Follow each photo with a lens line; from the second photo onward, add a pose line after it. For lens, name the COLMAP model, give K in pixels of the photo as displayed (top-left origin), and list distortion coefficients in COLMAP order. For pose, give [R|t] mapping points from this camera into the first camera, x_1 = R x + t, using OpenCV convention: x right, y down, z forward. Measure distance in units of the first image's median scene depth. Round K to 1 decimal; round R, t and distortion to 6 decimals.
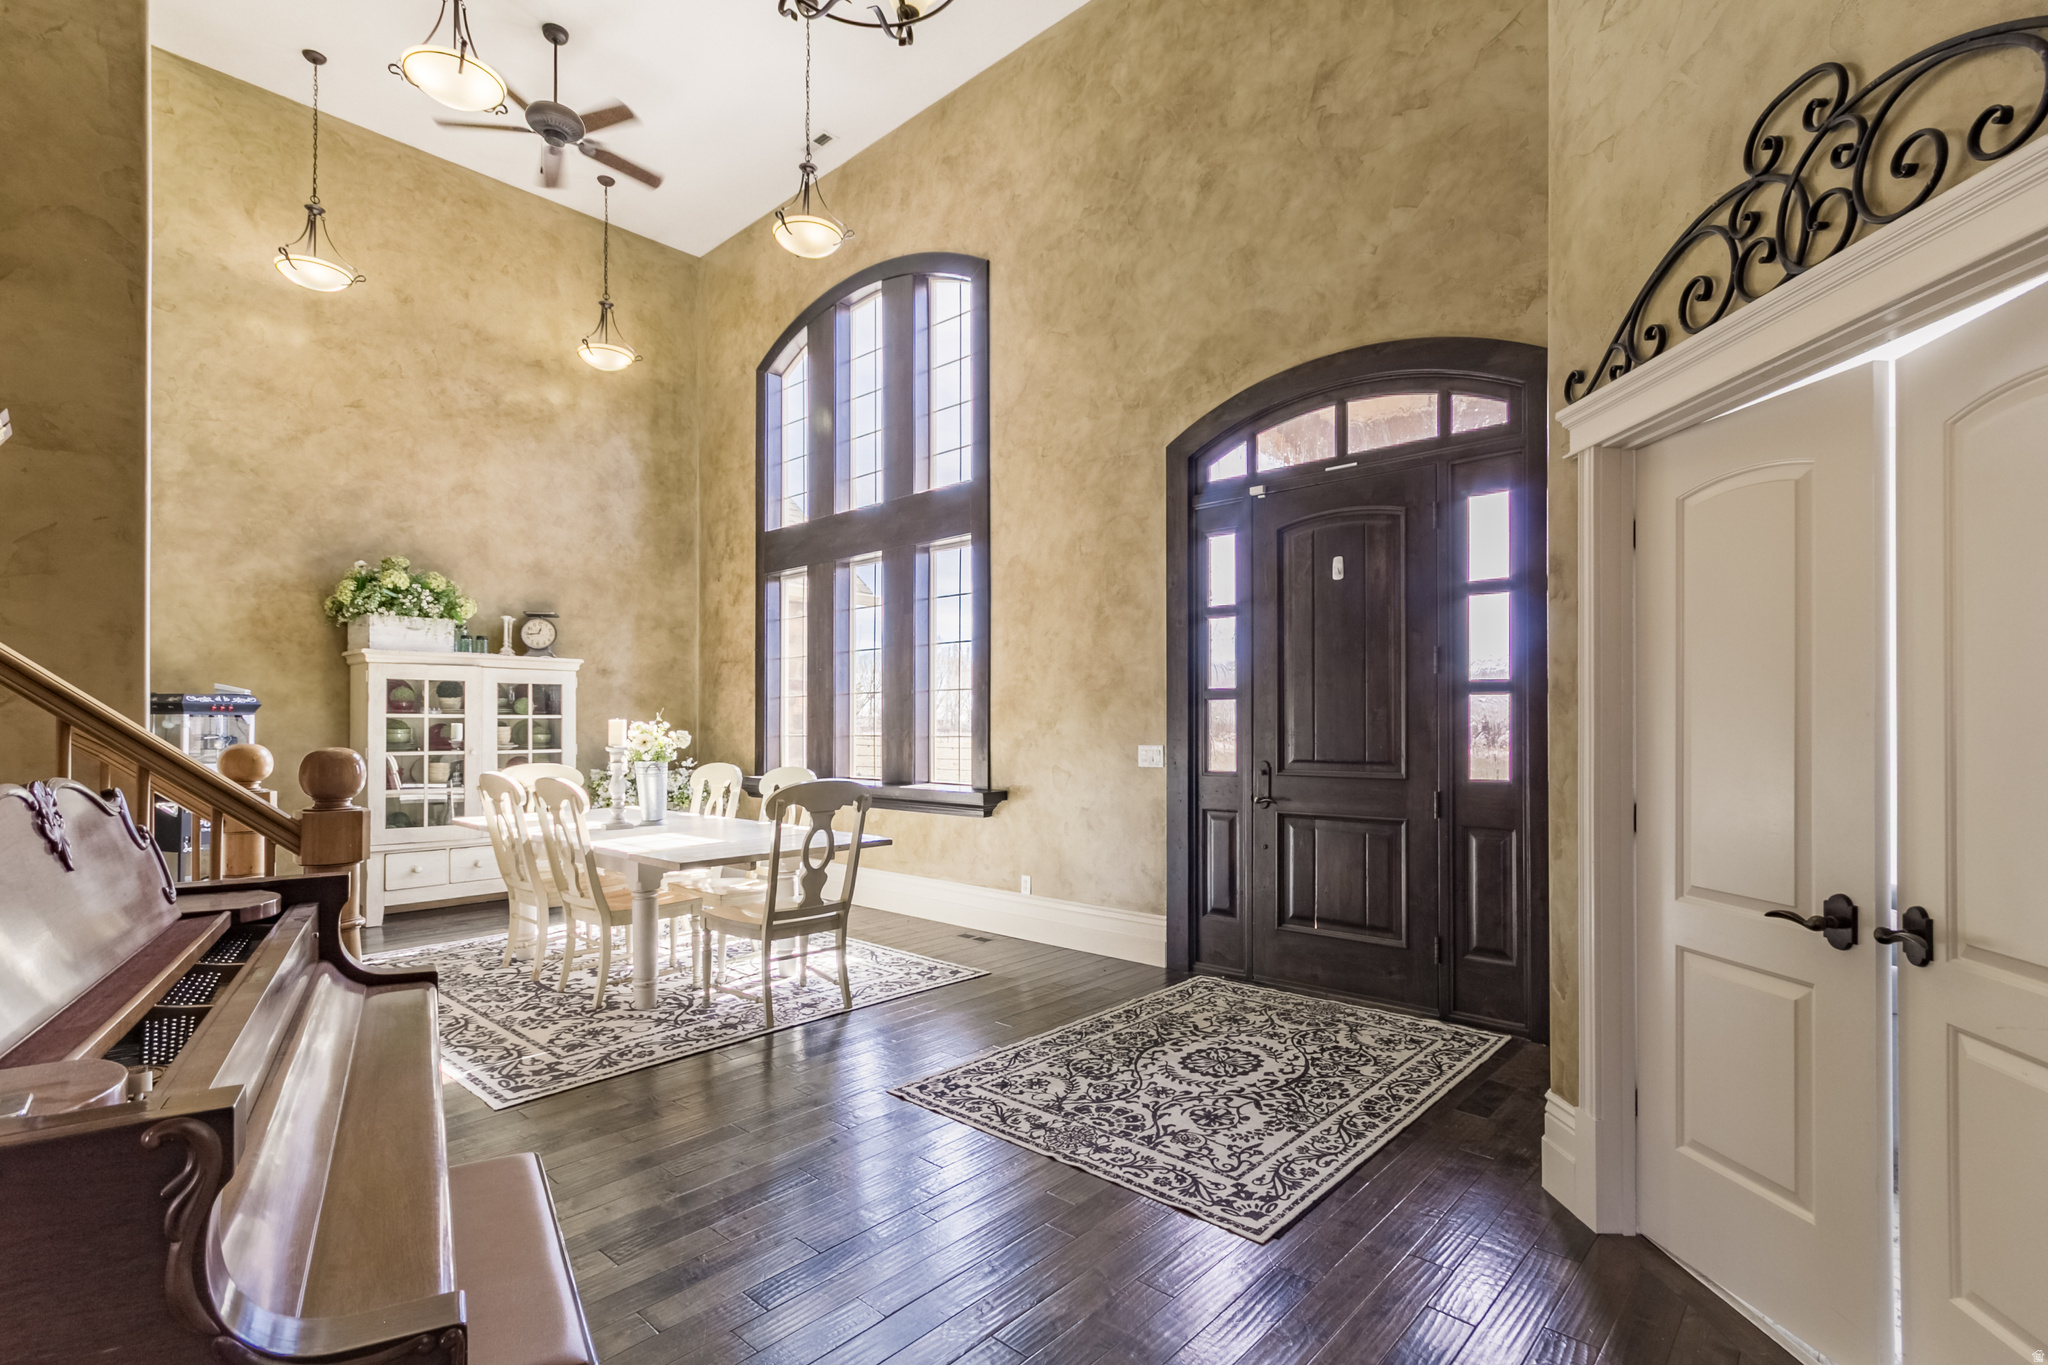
lens RADIAL K [[949.9, 0, 1026.8], [0, 949.9, 728.9], [0, 0, 1]] dist [-0.001596, -0.000229]
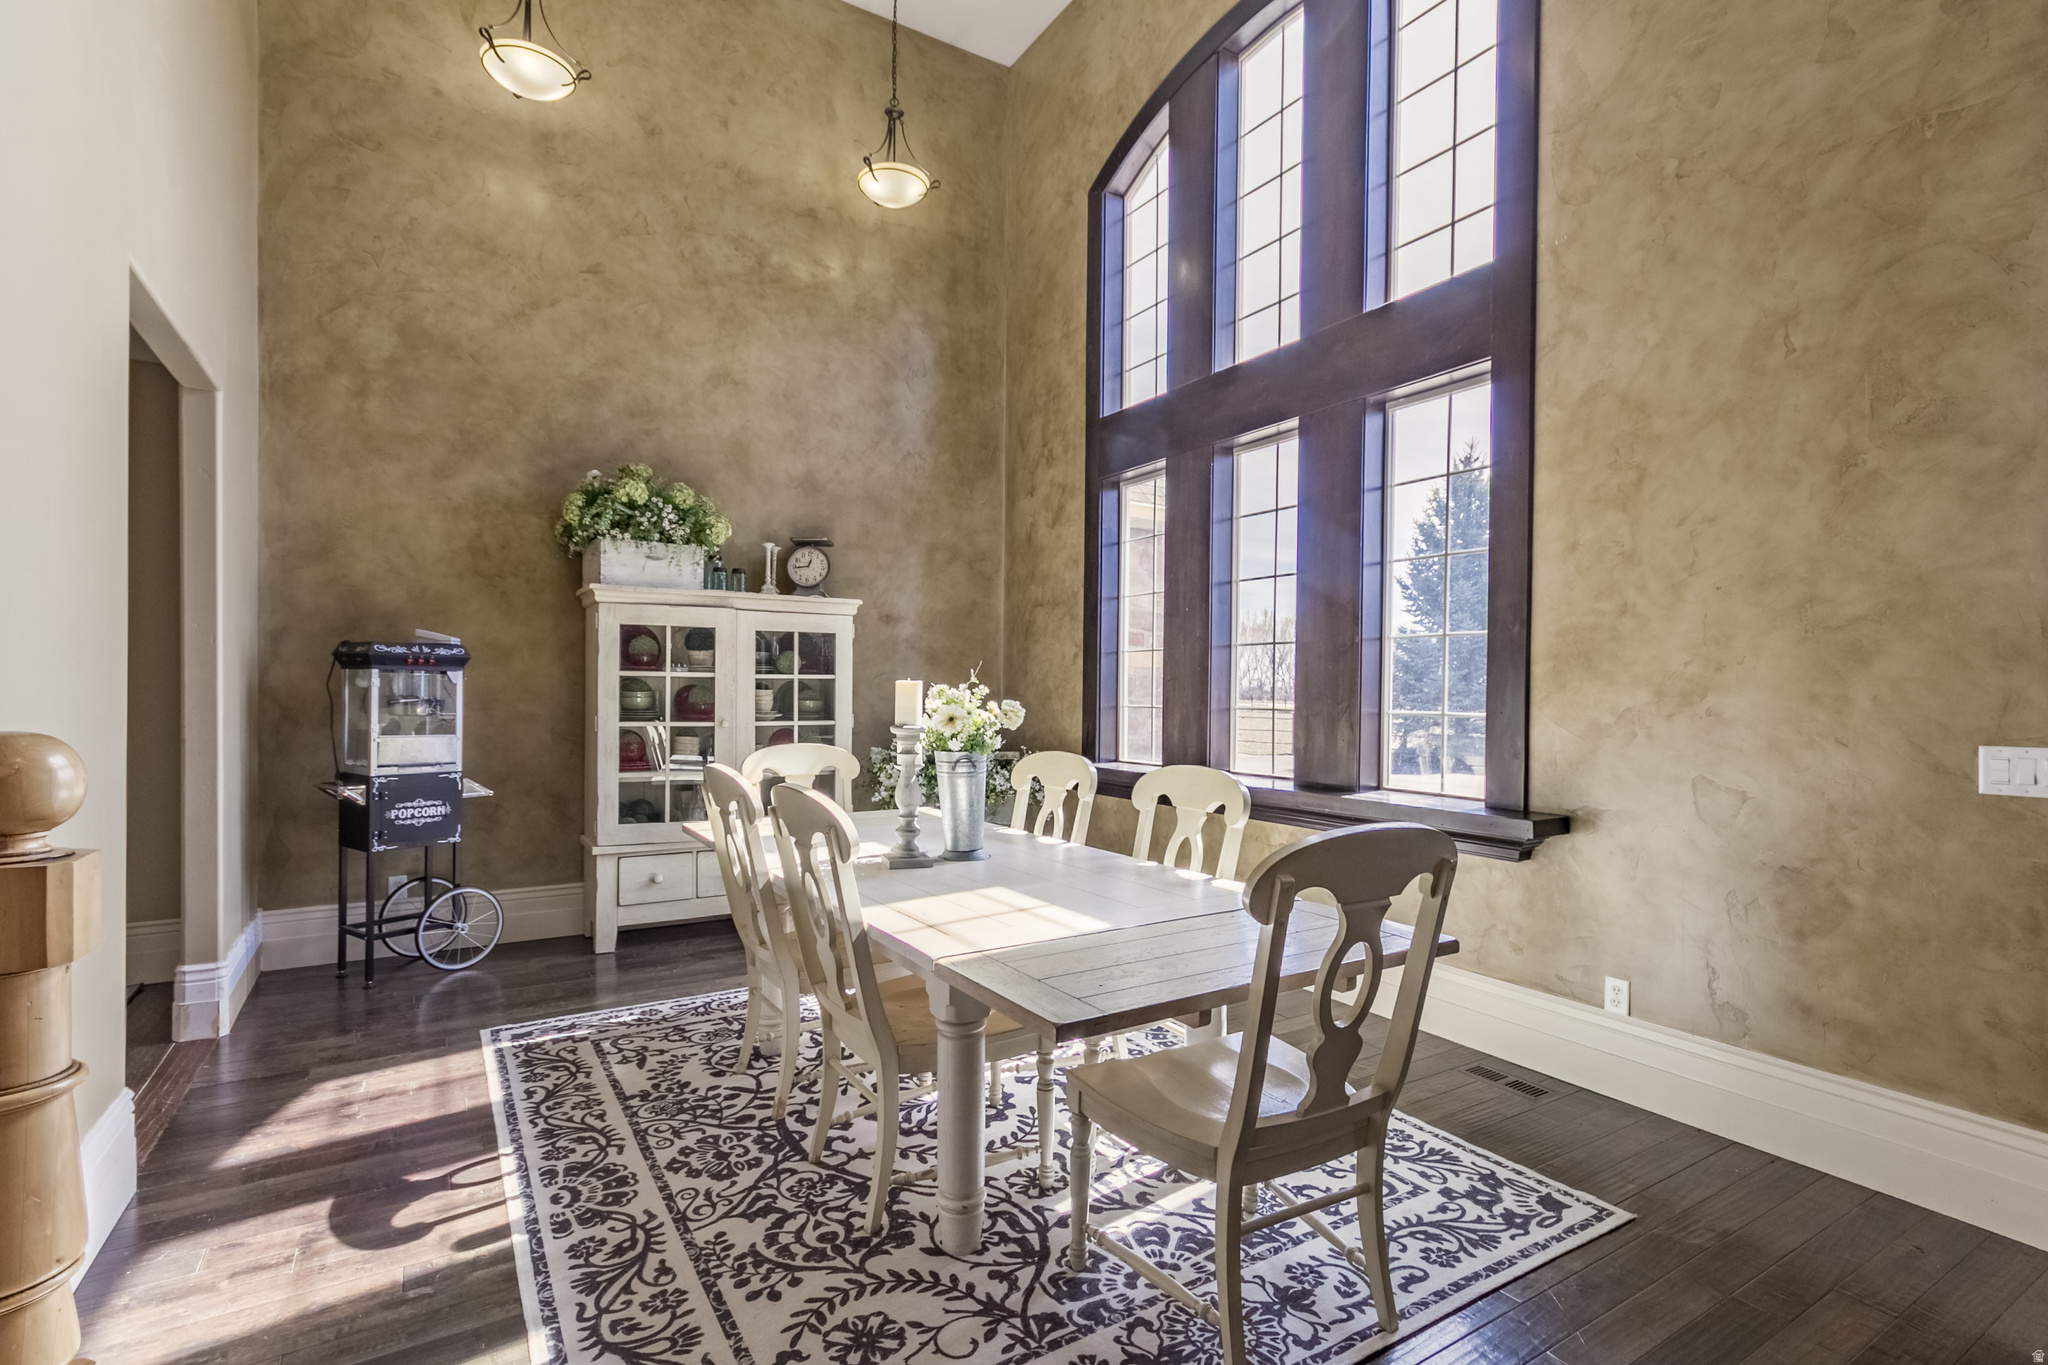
lens RADIAL K [[949.9, 0, 1026.8], [0, 949.9, 728.9], [0, 0, 1]] dist [-0.001596, -0.000229]
pose [[0.962940, 0.022081, -0.268811, -0.164859], [-0.012434, 0.999218, 0.037538, -0.002355], [0.269430, -0.032804, 0.962461, 0.368472]]
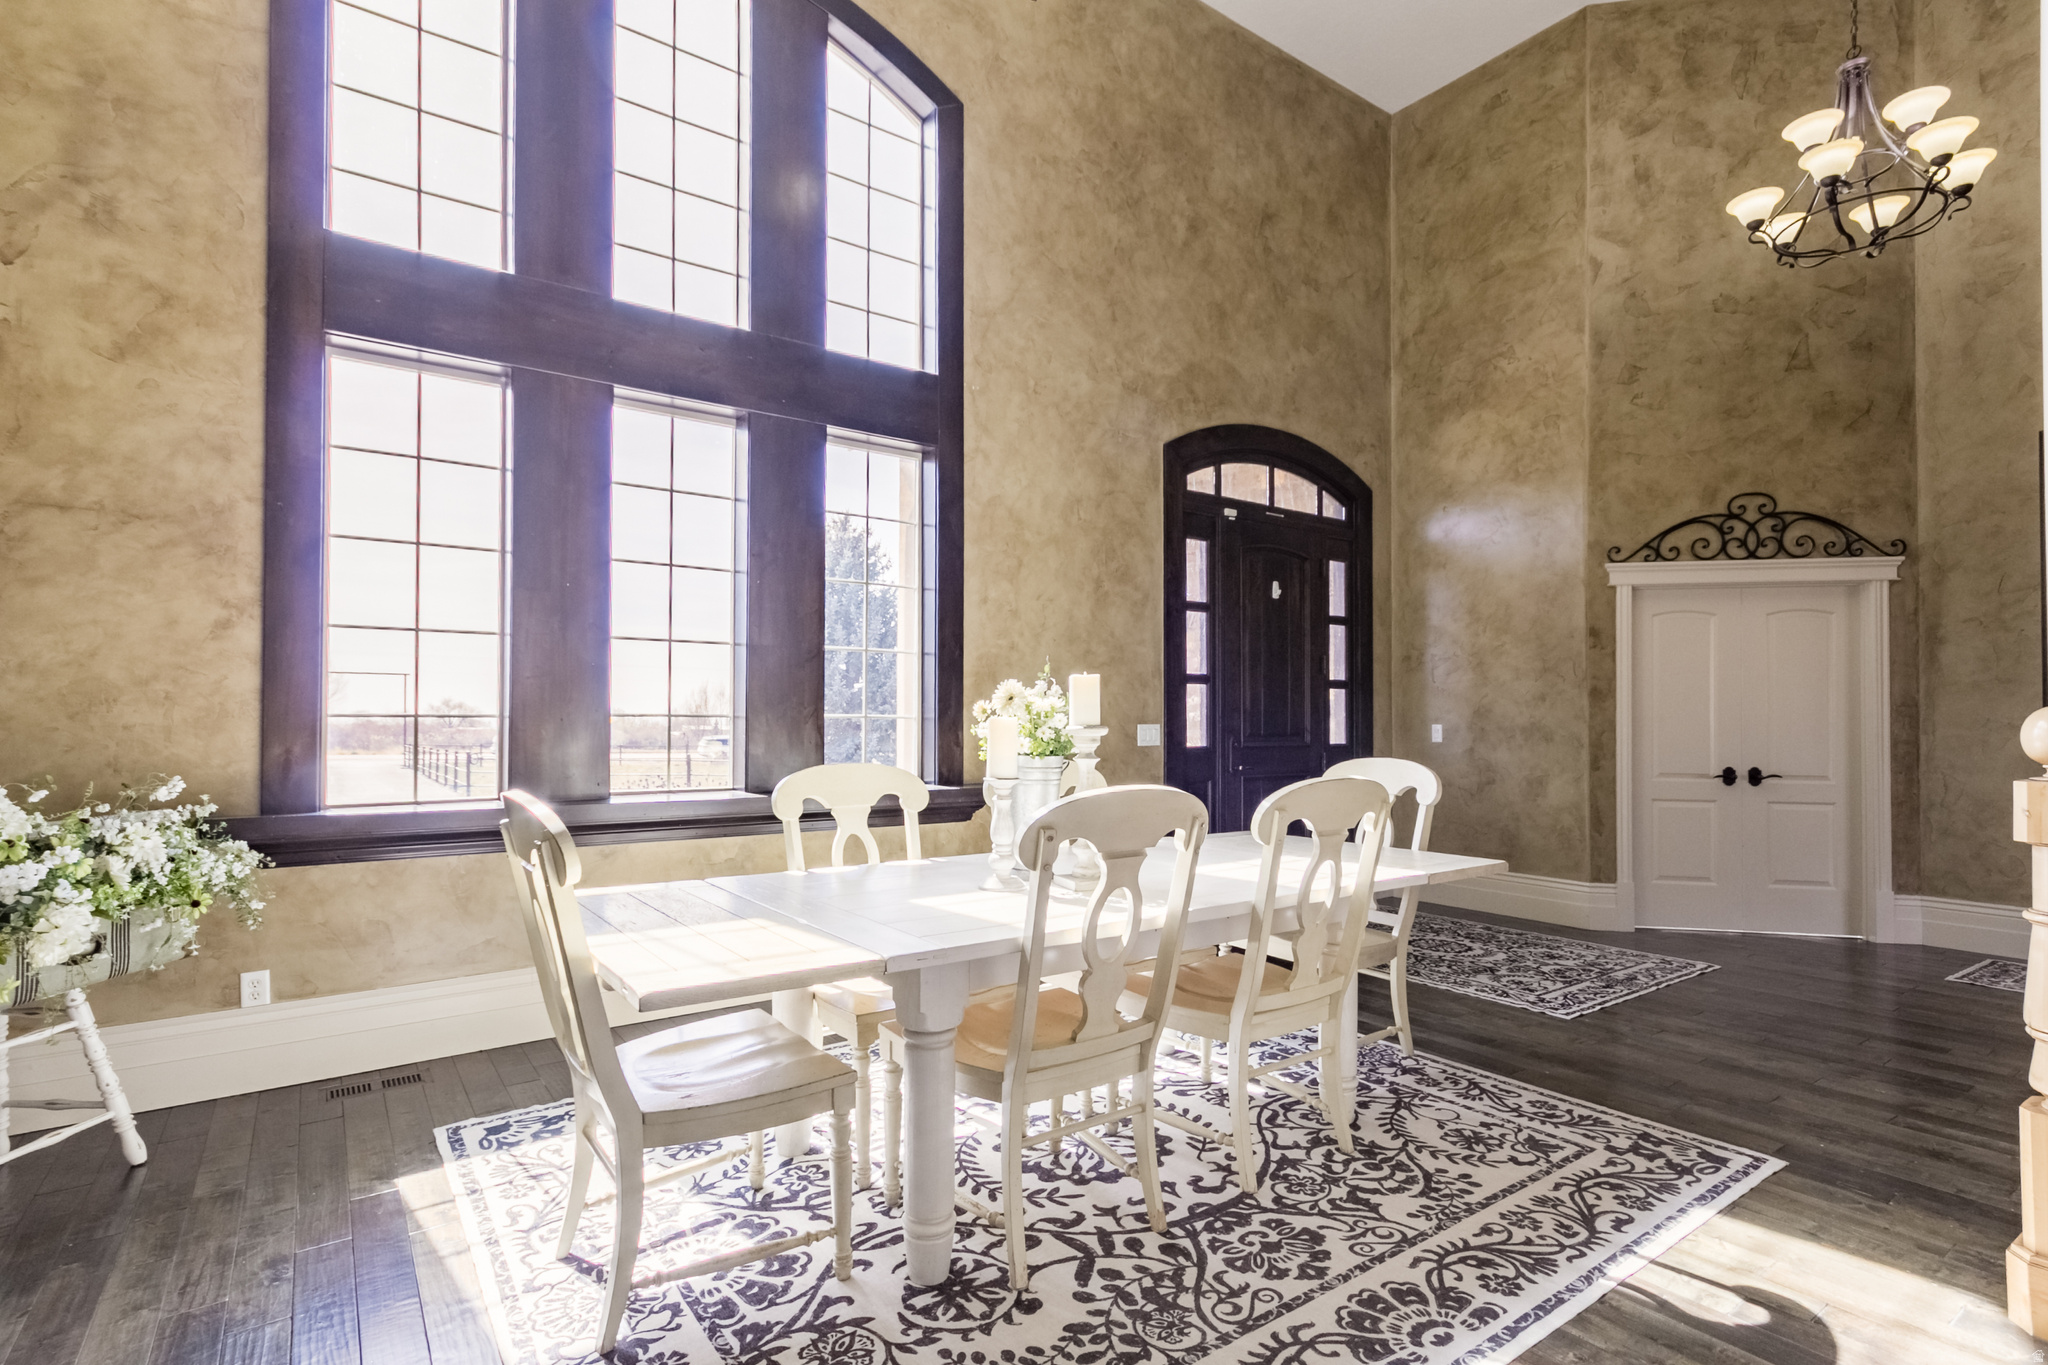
lens RADIAL K [[974.0, 0, 1032.9], [0, 974.0, 716.1], [0, 0, 1]] dist [0.002061, 0.000541]
pose [[0.214393, 0.007693, 0.976717, -0.775457], [-0.002829, 0.999970, -0.007255, 0.013496], [-0.976743, -0.001208, 0.214409, 0.742324]]
